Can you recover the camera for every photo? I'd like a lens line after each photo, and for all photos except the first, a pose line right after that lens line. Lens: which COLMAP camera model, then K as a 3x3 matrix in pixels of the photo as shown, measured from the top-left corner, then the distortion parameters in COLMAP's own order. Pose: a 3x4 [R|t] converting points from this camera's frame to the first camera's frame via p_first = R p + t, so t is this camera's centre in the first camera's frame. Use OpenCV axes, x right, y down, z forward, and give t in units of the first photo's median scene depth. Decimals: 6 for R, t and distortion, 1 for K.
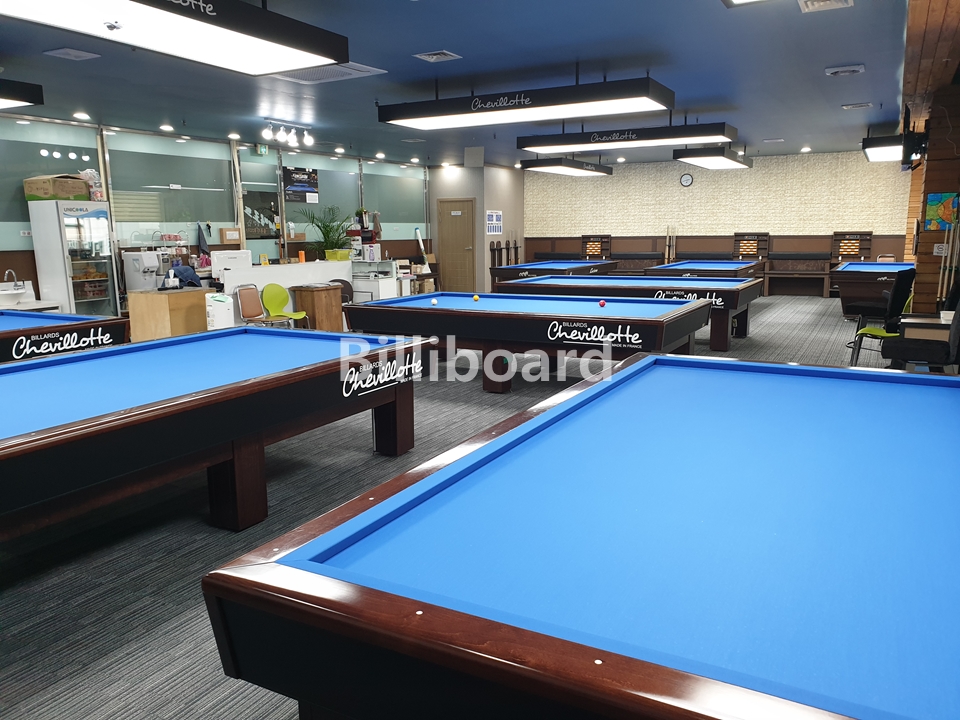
lens RADIAL K [[758.3, 0, 485.9], [0, 758.3, 368.8], [0, 0, 1]] dist [0.065728, -0.097657]
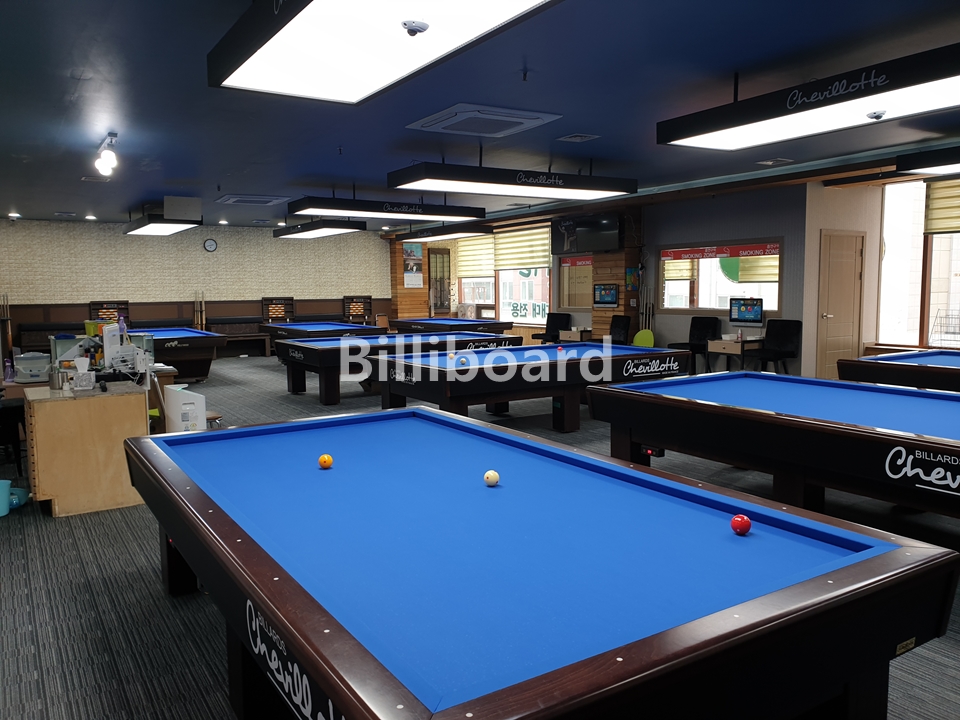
lens RADIAL K [[758.3, 0, 485.7], [0, 758.3, 353.2], [0, 0, 1]] dist [0.065728, -0.097657]
pose [[0.488618, -0.071152, 0.869592, -1.085456], [0.165686, 0.986101, -0.012412, -0.095542], [-0.856622, 0.150144, 0.493615, 0.570270]]
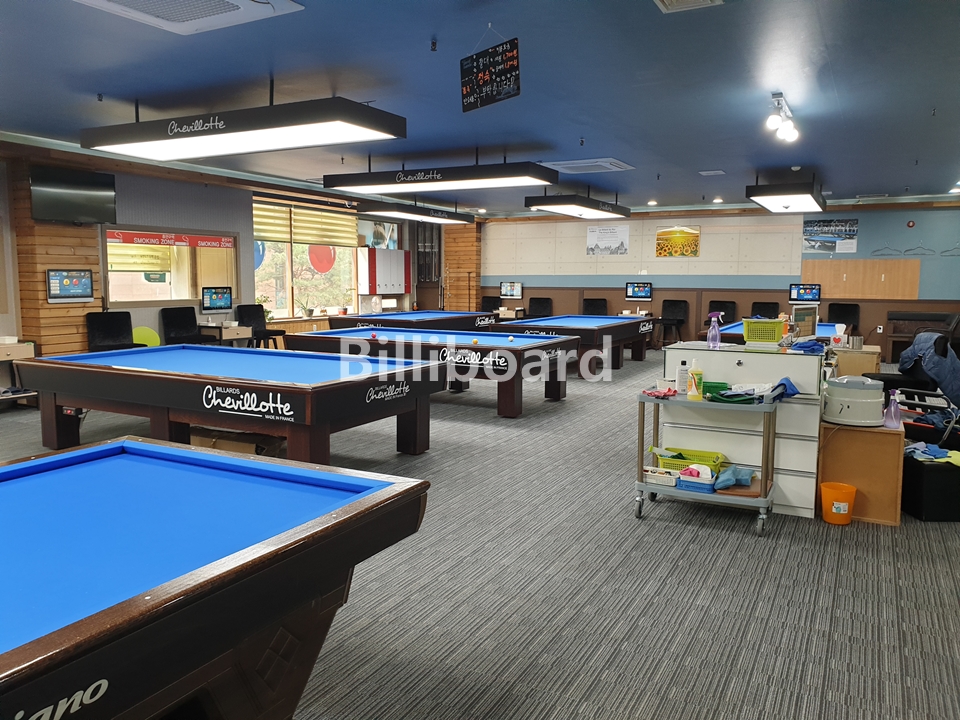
lens RADIAL K [[758.3, 0, 477.1], [0, 758.3, 357.8], [0, 0, 1]] dist [0.065728, -0.097657]
pose [[0.999826, 0.016963, 0.007796, 0.367340], [-0.016310, 0.996874, -0.077307, -0.032714], [-0.009083, 0.077166, 0.996977, 0.163507]]
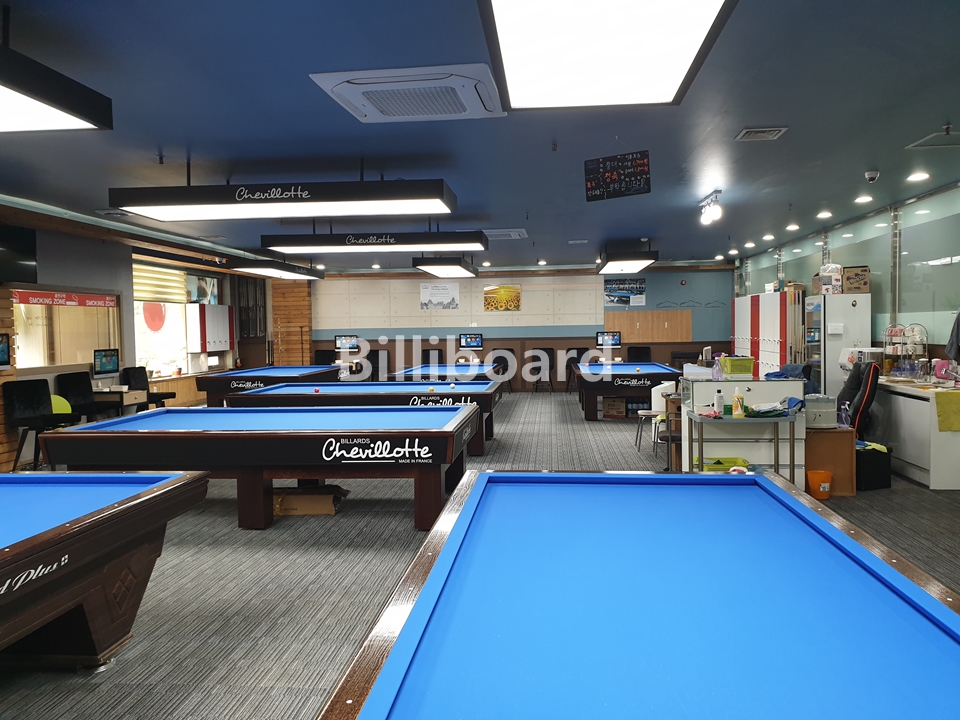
lens RADIAL K [[758.3, 0, 488.6], [0, 758.3, 369.4], [0, 0, 1]] dist [0.065728, -0.097657]
pose [[0.916886, -0.025314, 0.398346, -0.088877], [0.078198, 0.990040, -0.117076, -0.024051], [-0.391414, 0.138495, 0.909733, 0.114027]]
